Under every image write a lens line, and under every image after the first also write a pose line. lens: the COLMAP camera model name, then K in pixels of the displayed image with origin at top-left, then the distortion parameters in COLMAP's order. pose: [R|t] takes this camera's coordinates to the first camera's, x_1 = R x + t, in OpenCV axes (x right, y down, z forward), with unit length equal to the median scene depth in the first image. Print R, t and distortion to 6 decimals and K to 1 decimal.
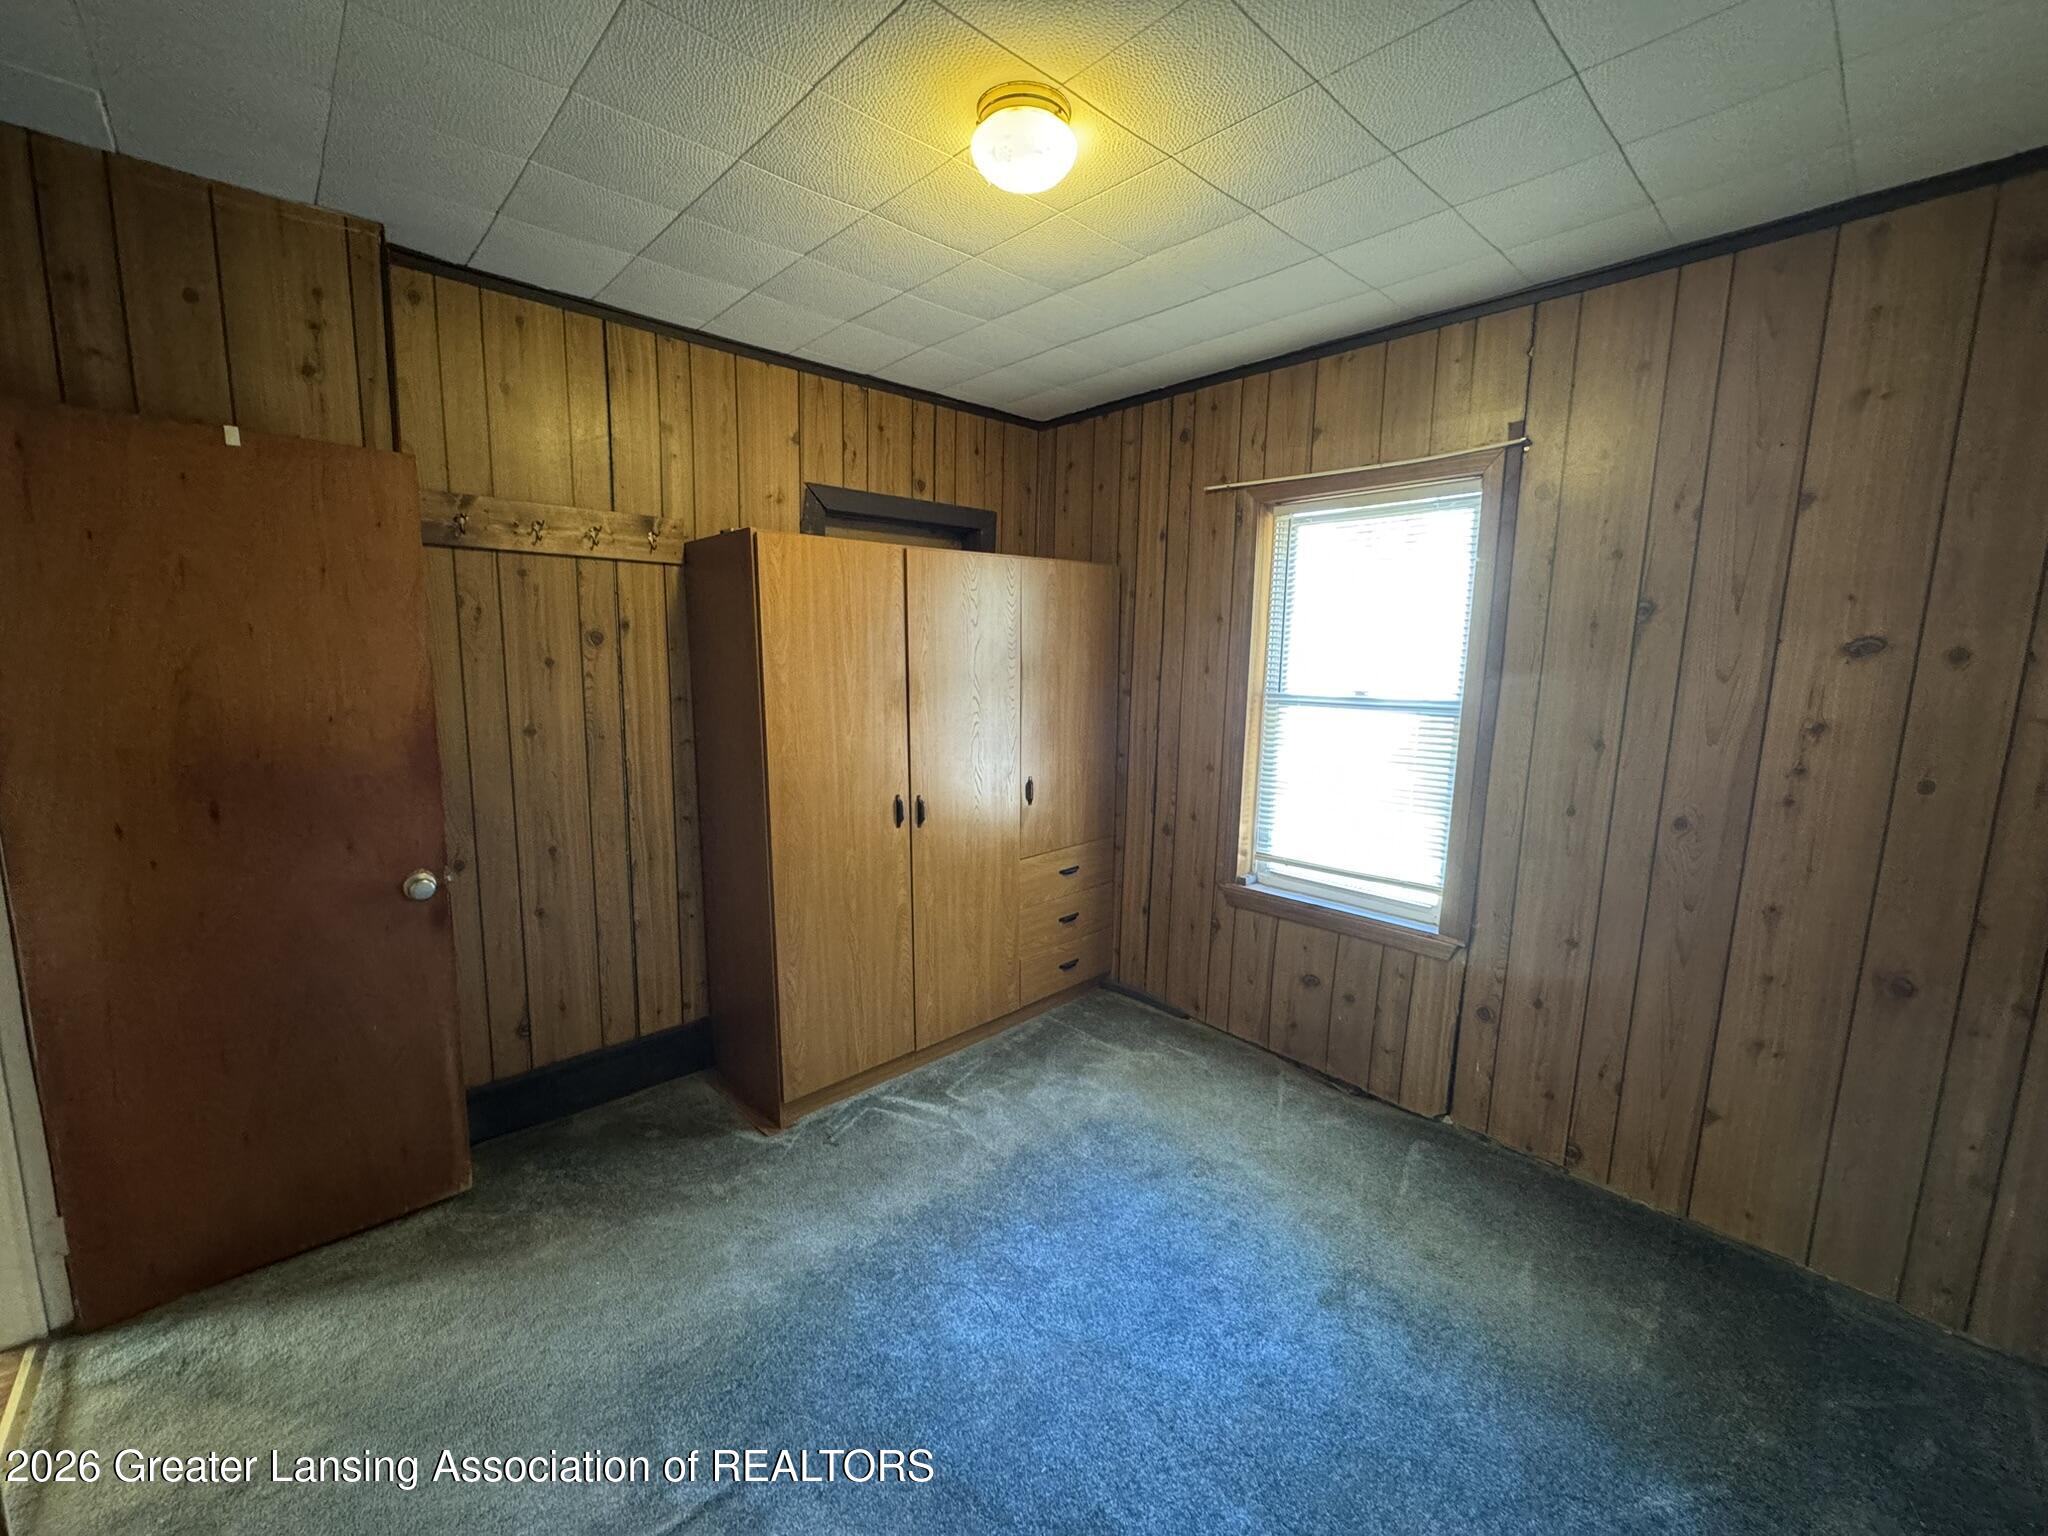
lens RADIAL K [[820.7, 0, 1024.0], [0, 820.7, 768.0], [0, 0, 1]] dist [0.000025, -0.000062]
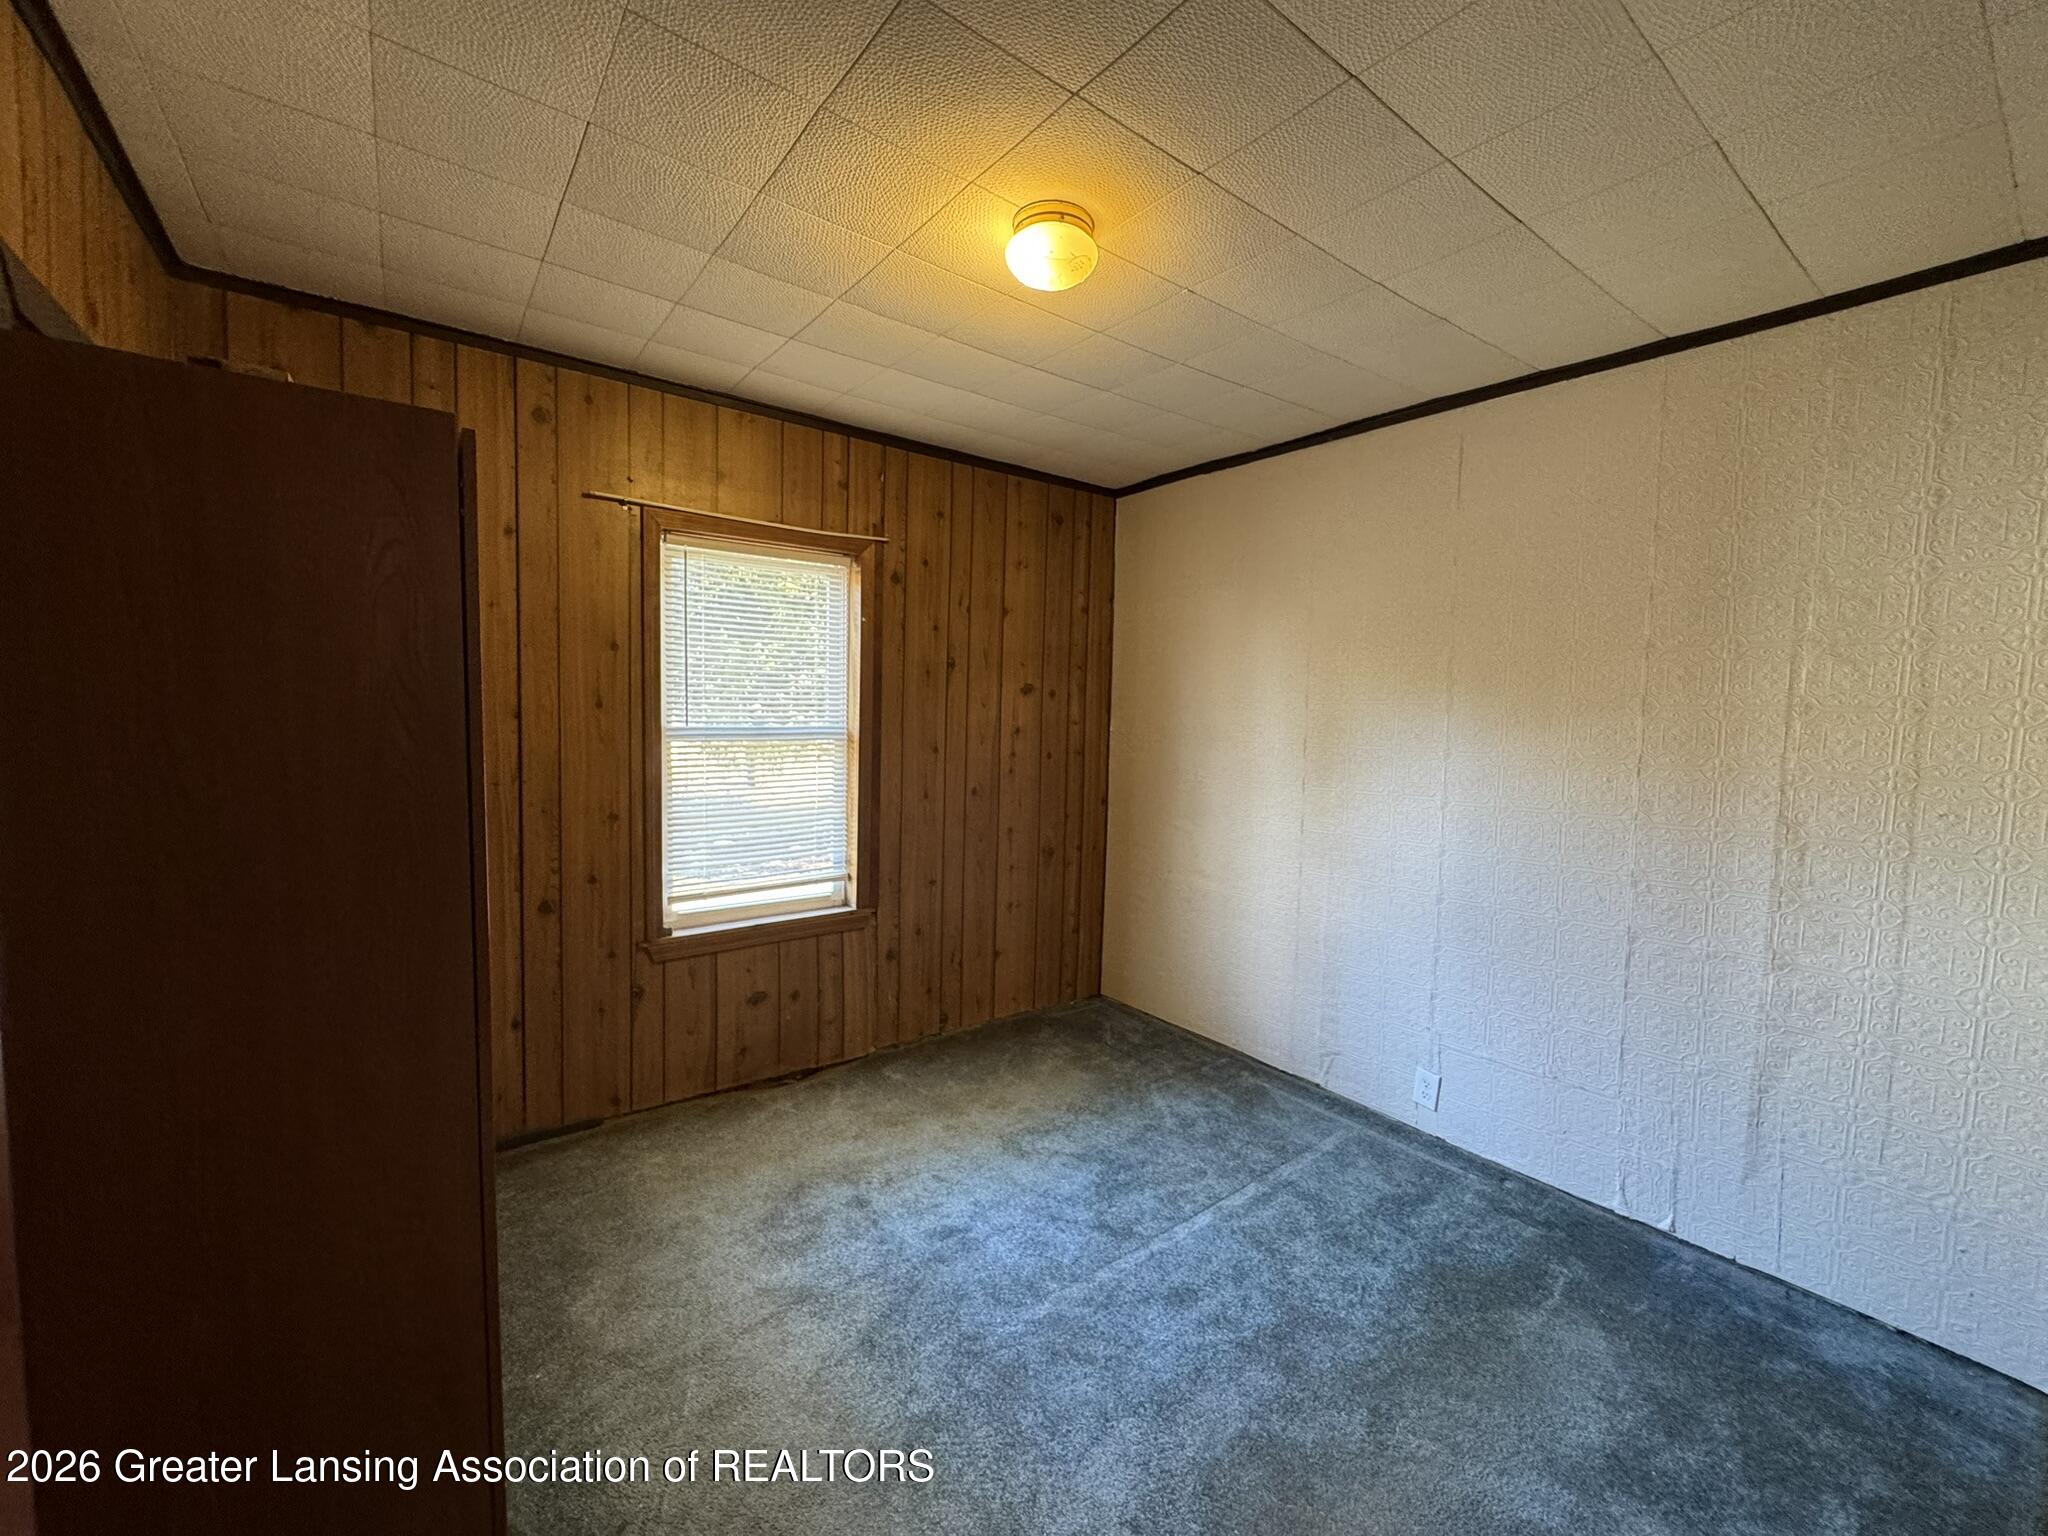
lens RADIAL K [[820.7, 0, 1024.0], [0, 820.7, 768.0], [0, 0, 1]] dist [0.000025, -0.000062]
pose [[0.108190, -0.091591, 0.989902, -0.723460], [0.118319, 0.989856, 0.078655, -0.085671], [-0.987064, 0.108614, 0.117930, 0.588710]]
